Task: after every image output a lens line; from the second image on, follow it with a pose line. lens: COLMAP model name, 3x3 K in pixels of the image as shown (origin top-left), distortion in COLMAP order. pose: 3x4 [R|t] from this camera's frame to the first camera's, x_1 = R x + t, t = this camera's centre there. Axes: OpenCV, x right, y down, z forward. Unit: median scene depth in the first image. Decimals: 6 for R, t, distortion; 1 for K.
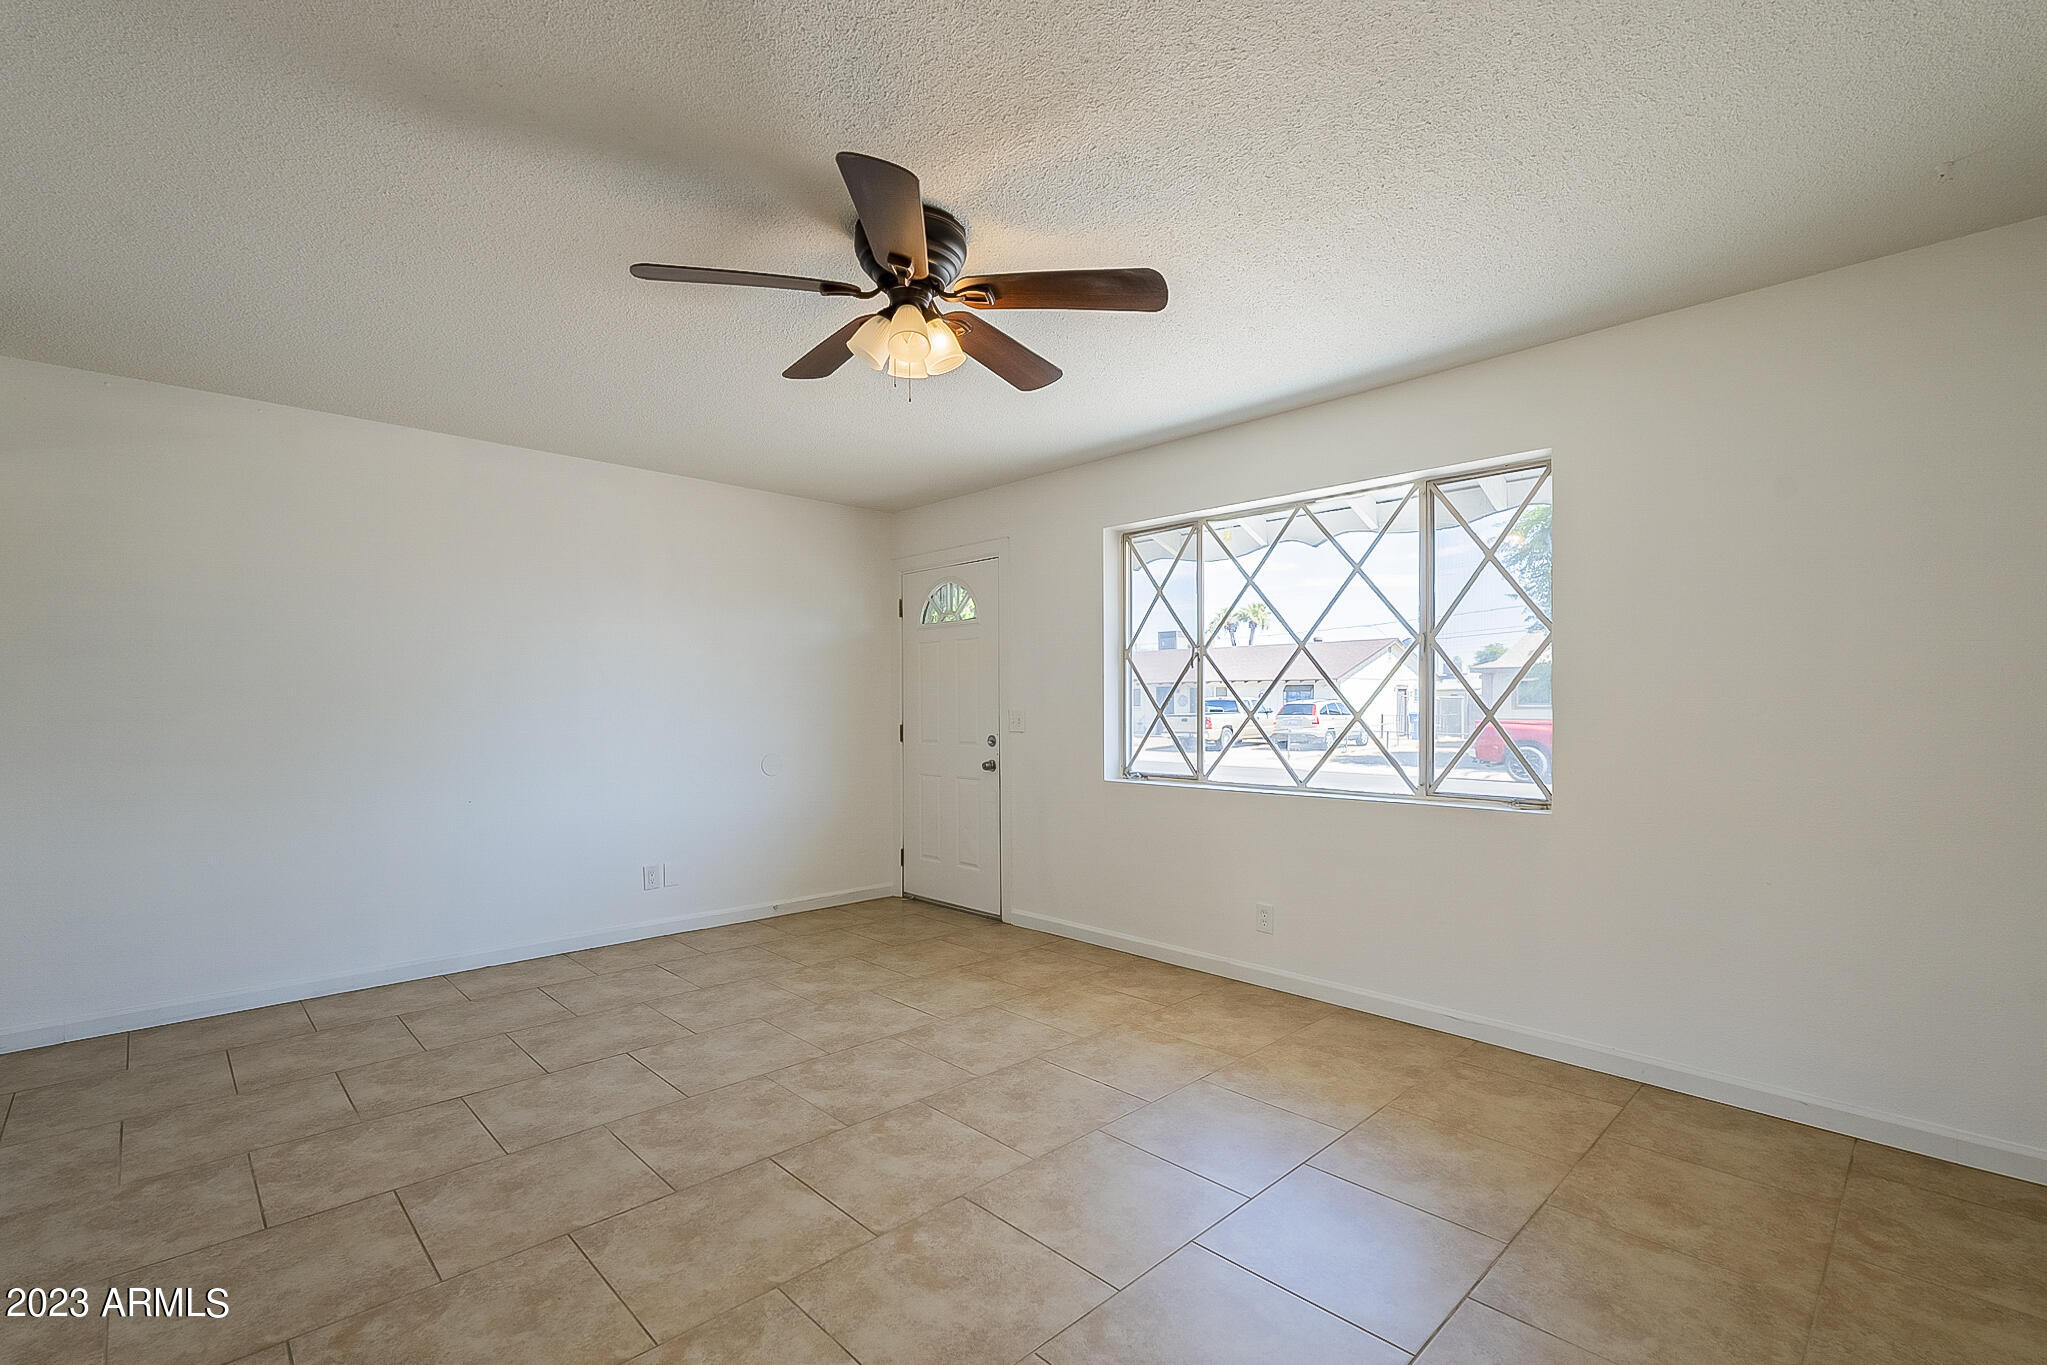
lens RADIAL K [[903.0, 0, 1013.3], [0, 903.0, 690.7], [0, 0, 1]] dist [-0.005712, 0.000276]
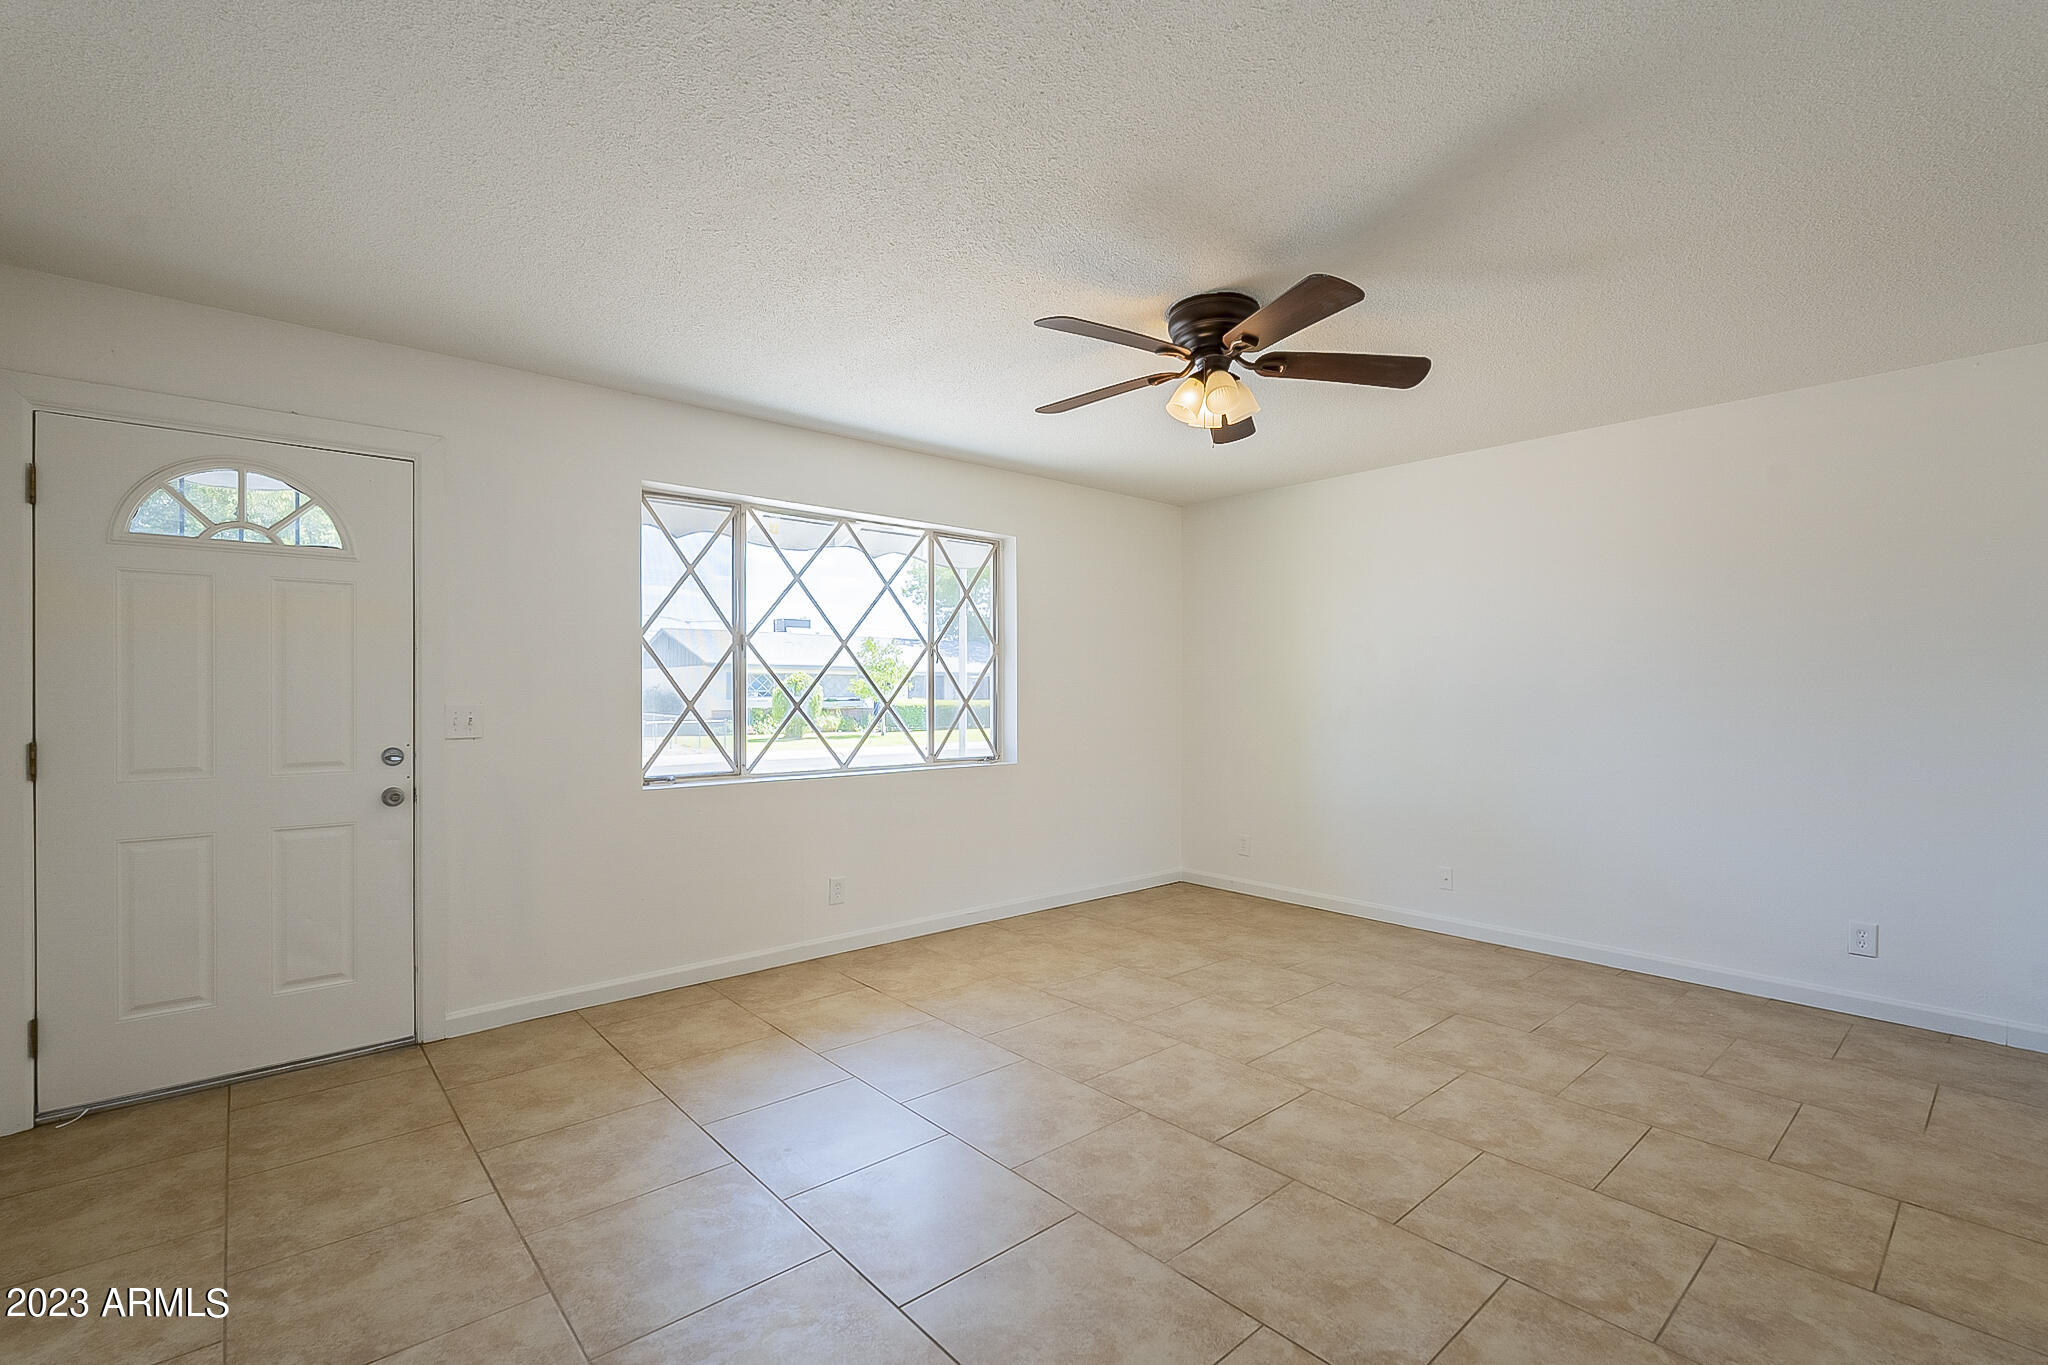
lens RADIAL K [[903.5, 0, 1015.0], [0, 903.5, 667.8], [0, 0, 1]] dist [-0.005712, 0.000276]
pose [[0.054185, 0.027456, 0.998153, -1.008409], [-0.014129, 0.999543, -0.026727, 0.009328], [-0.998431, -0.012655, 0.054548, 0.900955]]
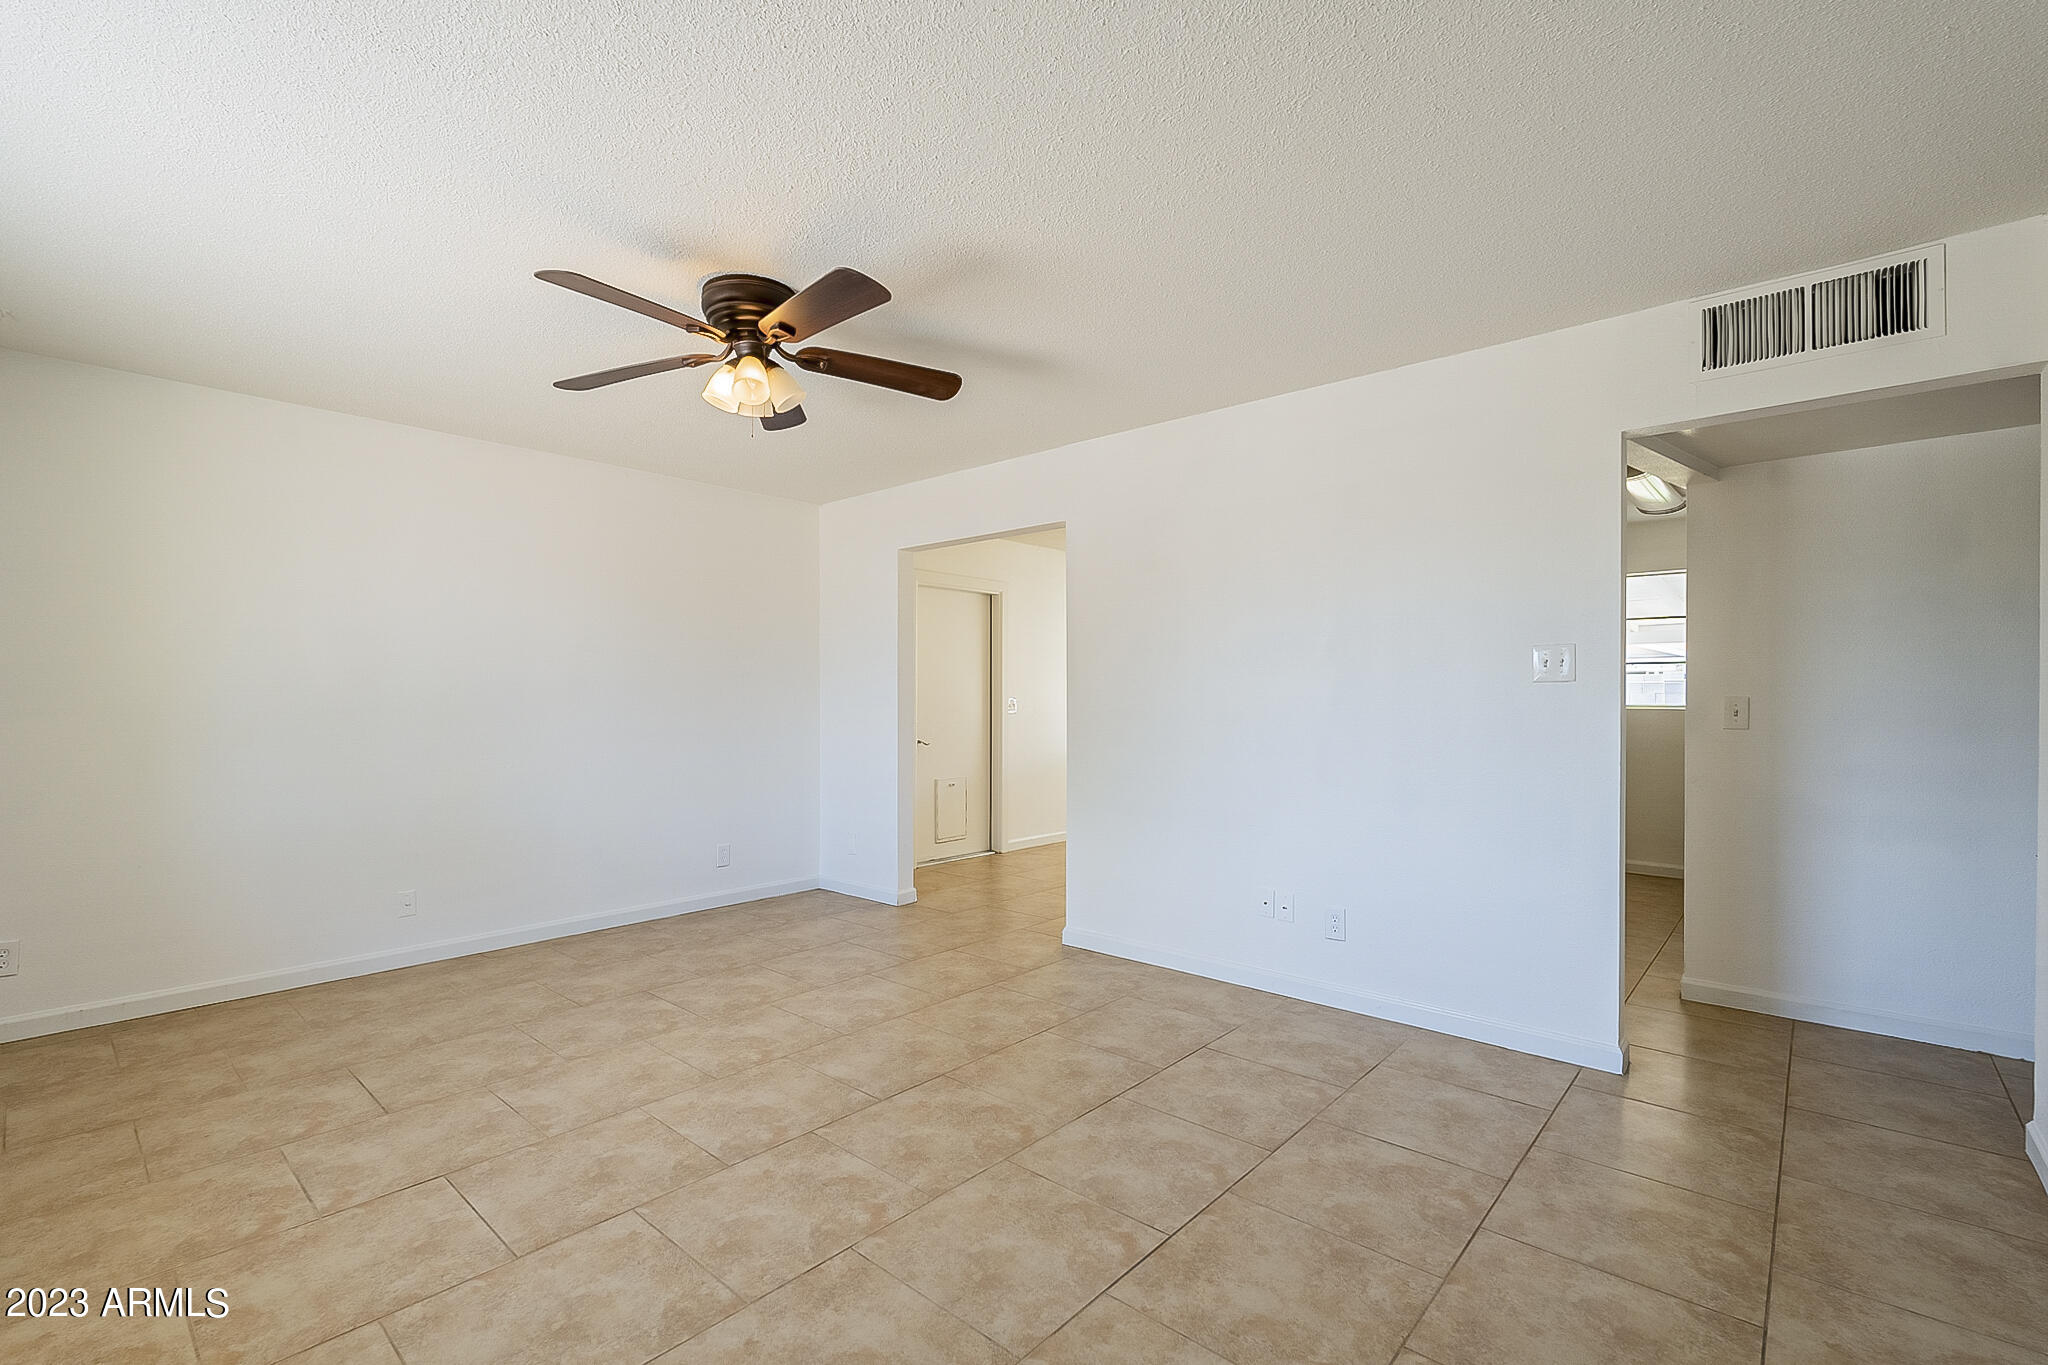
lens RADIAL K [[903.5, 0, 1011.3], [0, 903.5, 702.7], [0, 0, 1]] dist [-0.005712, 0.000276]
pose [[-0.997419, 0.002370, -0.071759, -0.269838], [0.003028, 0.999954, -0.009063, 0.027691], [0.071734, -0.009257, -0.997381, 1.632343]]
